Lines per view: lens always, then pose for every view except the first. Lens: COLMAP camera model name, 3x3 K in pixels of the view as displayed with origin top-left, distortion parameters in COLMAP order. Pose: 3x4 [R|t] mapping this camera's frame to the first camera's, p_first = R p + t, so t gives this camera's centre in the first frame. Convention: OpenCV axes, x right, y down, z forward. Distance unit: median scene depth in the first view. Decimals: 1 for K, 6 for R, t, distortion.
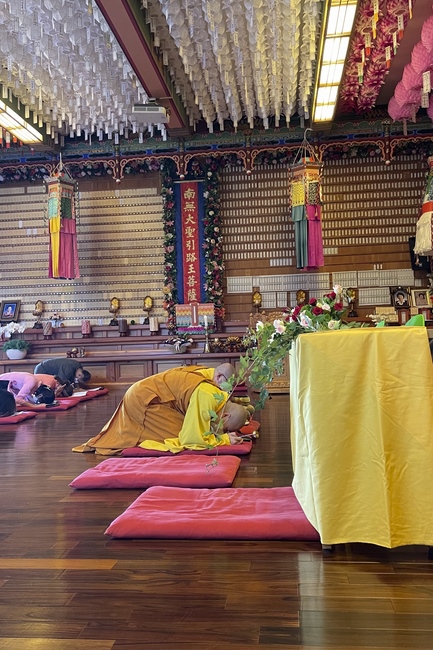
lens RADIAL K [[587.2, 0, 216.0], [0, 587.2, 319.0], [0, 0, 1]] dist [0.101443, -0.139824]
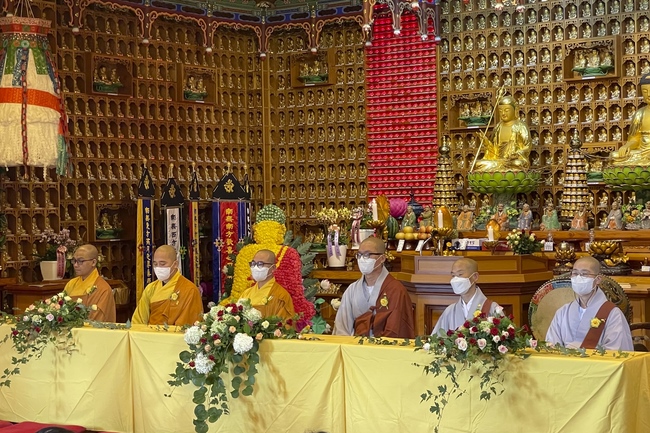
lens RADIAL K [[1290.2, 0, 328.7], [0, 1290.2, 211.3], [0, 0, 1]] dist [0.119605, 0.000000]
pose [[0.495832, 0.025177, 0.868054, -0.601561], [-0.035113, 0.999343, -0.008928, -0.055440], [-0.867708, -0.026053, 0.496390, 0.006635]]
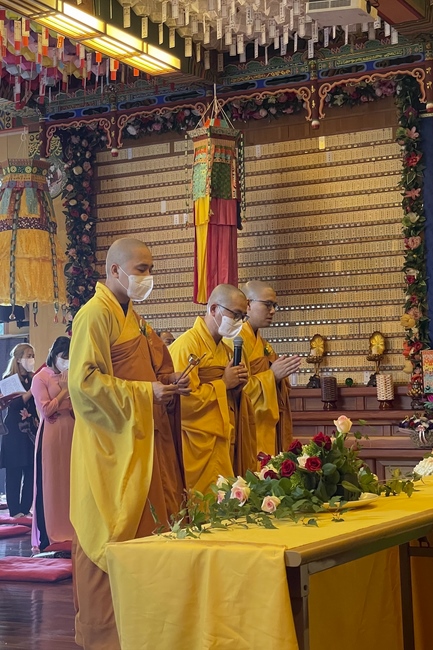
lens RADIAL K [[1154.8, 0, 222.6], [0, 1154.8, 260.6], [0, 0, 1]] dist [0.090560, 0.000000]
pose [[0.932522, -0.028582, -0.359979, 0.133243], [0.005021, 0.997793, -0.066217, -0.035588], [0.361077, 0.059942, 0.930608, -0.018094]]
